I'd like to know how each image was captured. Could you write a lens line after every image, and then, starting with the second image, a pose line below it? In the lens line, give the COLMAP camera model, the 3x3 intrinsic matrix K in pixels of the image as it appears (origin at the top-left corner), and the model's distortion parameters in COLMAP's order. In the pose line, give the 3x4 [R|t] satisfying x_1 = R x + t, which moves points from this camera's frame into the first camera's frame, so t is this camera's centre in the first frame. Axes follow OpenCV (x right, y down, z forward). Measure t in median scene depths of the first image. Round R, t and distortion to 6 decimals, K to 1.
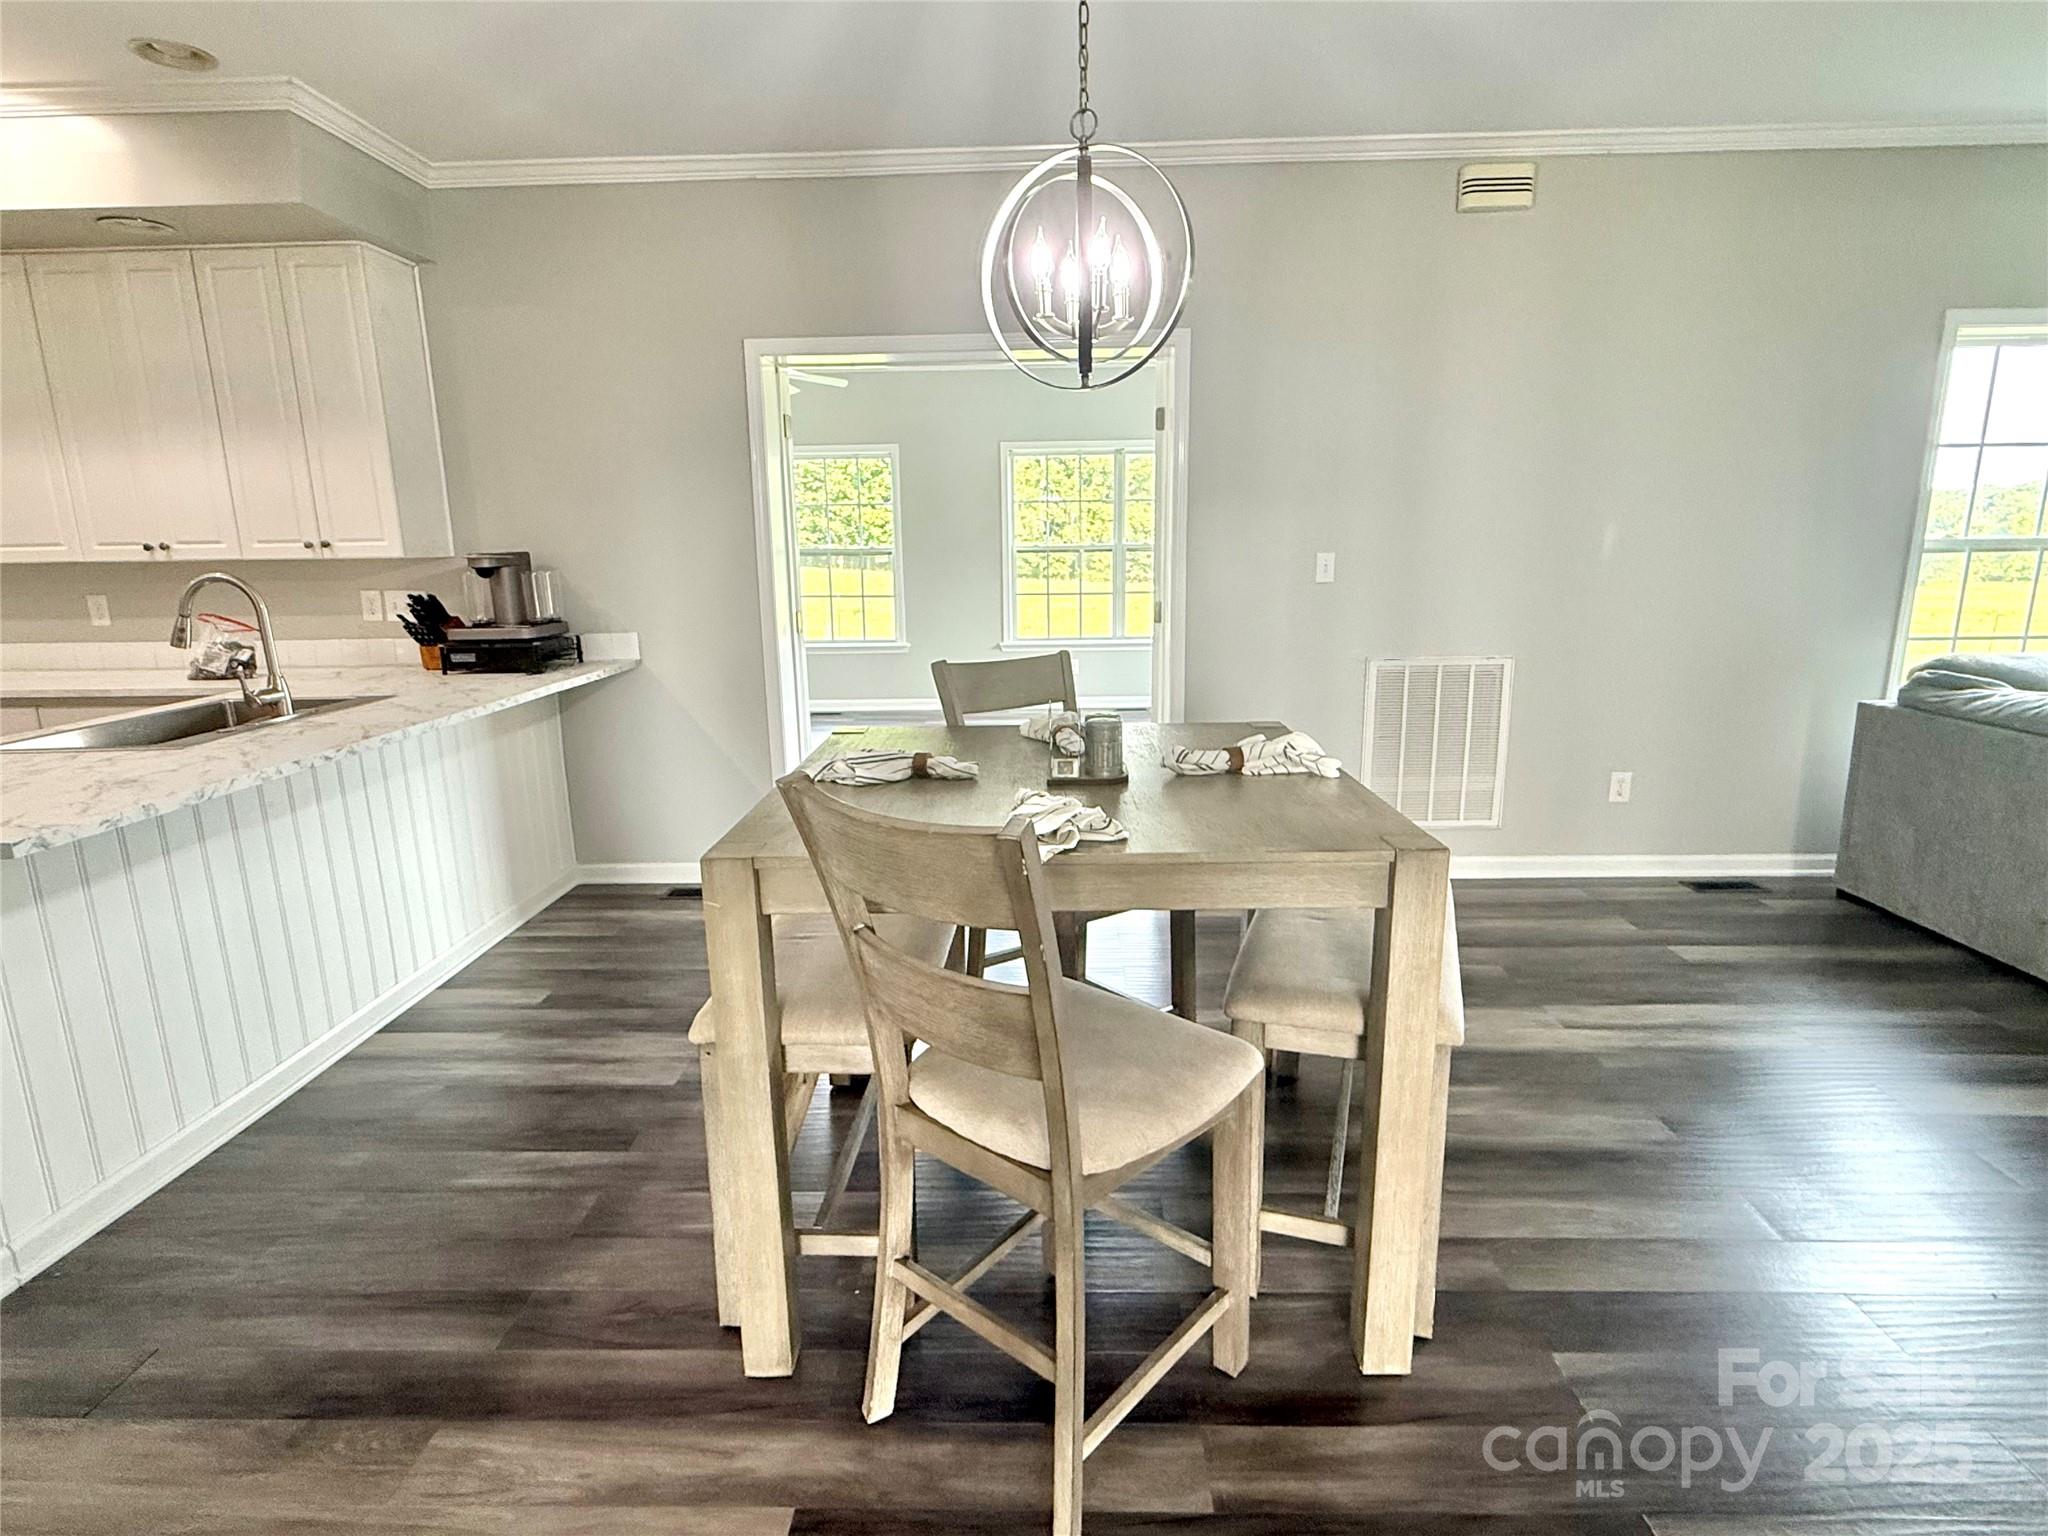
lens RADIAL K [[1059.3, 0, 1017.2], [0, 1059.3, 769.4], [0, 0, 1]] dist [0.006083, -0.000016]
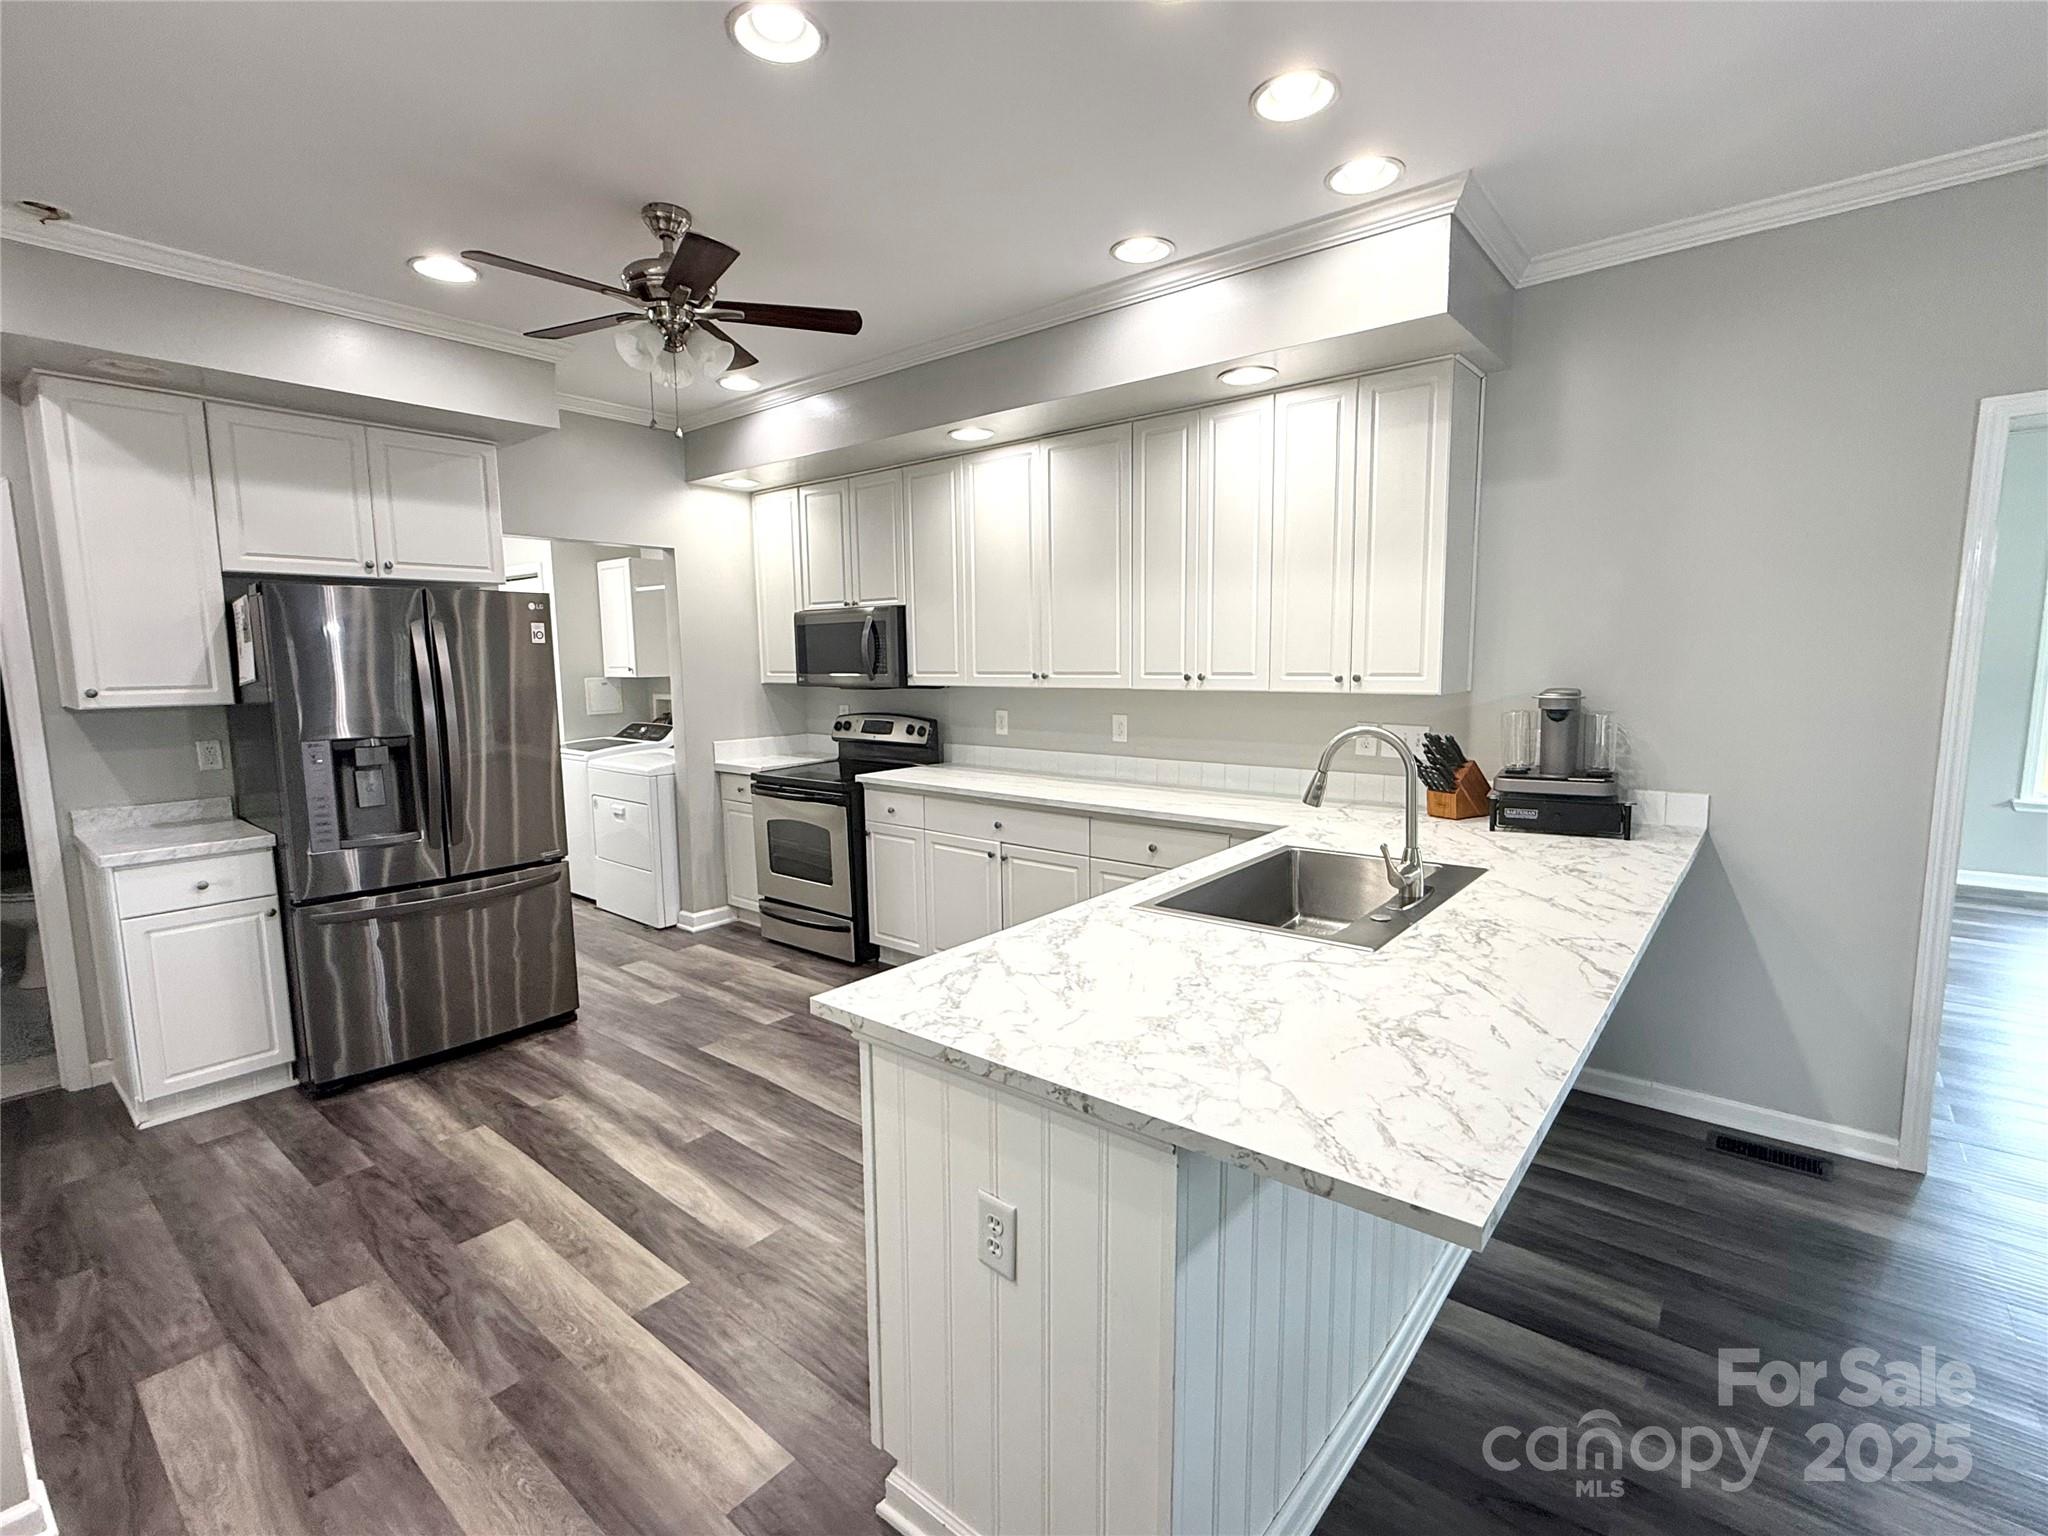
lens RADIAL K [[941.9, 0, 1025.7], [0, 941.9, 770.8], [0, 0, 1]] dist [0.001416, -0.001100]
pose [[0.792662, 0.081834, -0.604144, -0.366299], [-0.129504, 0.990936, -0.035688, -0.061225], [0.595747, 0.106528, 0.796076, 0.164206]]
